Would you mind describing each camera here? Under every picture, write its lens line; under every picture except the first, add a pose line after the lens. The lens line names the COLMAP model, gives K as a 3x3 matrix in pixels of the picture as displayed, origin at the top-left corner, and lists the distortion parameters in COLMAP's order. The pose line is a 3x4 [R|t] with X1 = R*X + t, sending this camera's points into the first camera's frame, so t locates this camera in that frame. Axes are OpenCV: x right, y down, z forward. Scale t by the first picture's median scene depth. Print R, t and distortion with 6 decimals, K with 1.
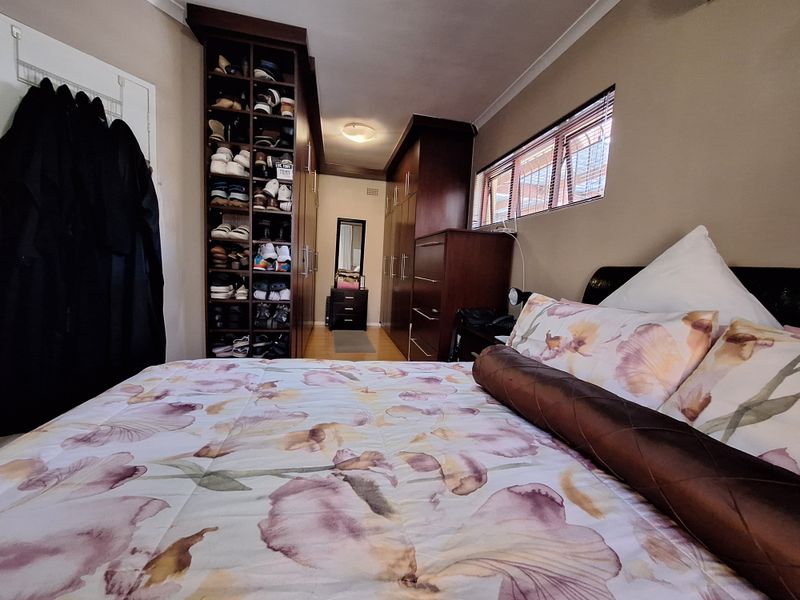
lens RADIAL K [[316.3, 0, 400.0], [0, 316.3, 300.0], [0, 0, 1]] dist [0.000537, 0.000072]
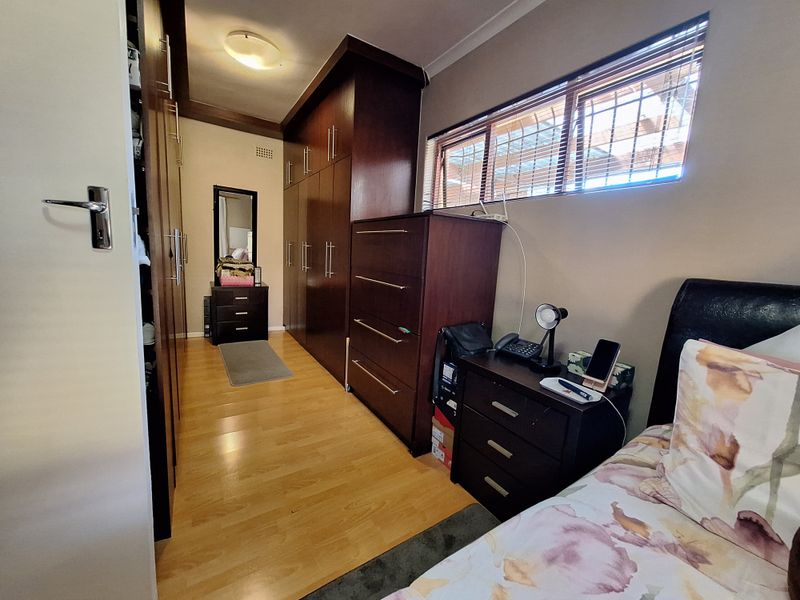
lens RADIAL K [[316.3, 0, 400.0], [0, 316.3, 300.0], [0, 0, 1]] dist [0.000537, 0.000072]
pose [[0.935509, -0.052894, 0.349321, -0.076367], [0.030706, 0.997161, 0.068756, -0.044521], [-0.351966, -0.053596, 0.934477, 0.198978]]
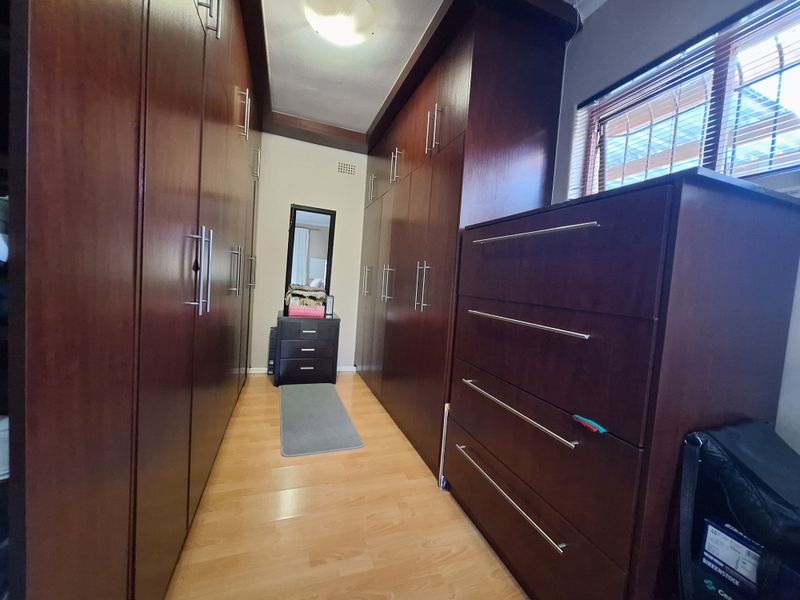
lens RADIAL K [[316.4, 0, 403.1], [0, 316.4, 300.9], [0, 0, 1]] dist [-0.000052, 0.000038]
pose [[0.988461, 0.009441, 0.151179, -0.076983], [-0.003693, 0.999261, -0.038254, -0.046655], [-0.151428, 0.037254, 0.987766, 0.383922]]
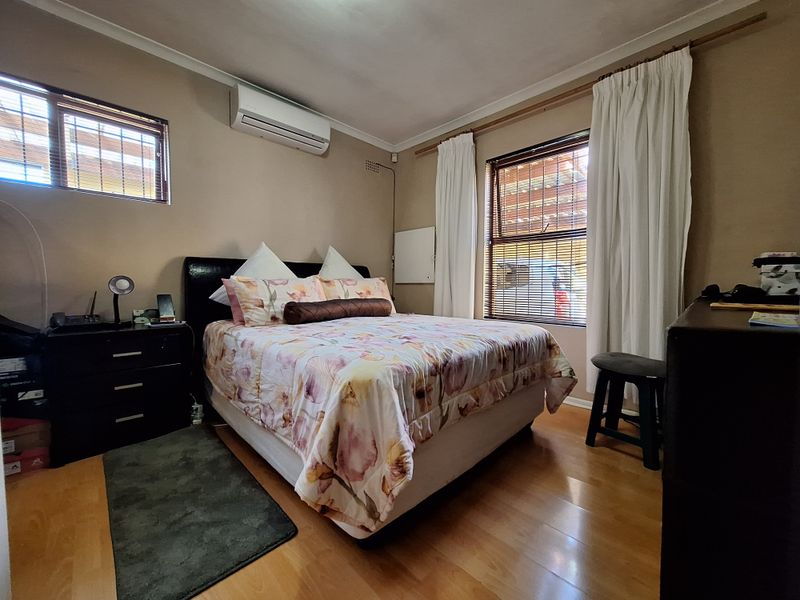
lens RADIAL K [[316.3, 0, 400.0], [0, 316.3, 300.0], [0, 0, 1]] dist [0.000537, 0.000072]
pose [[-0.537790, -0.094742, 0.837738, -0.374595], [0.059169, 0.986974, 0.149604, -0.025231], [-0.841000, 0.130024, -0.525179, 0.341337]]
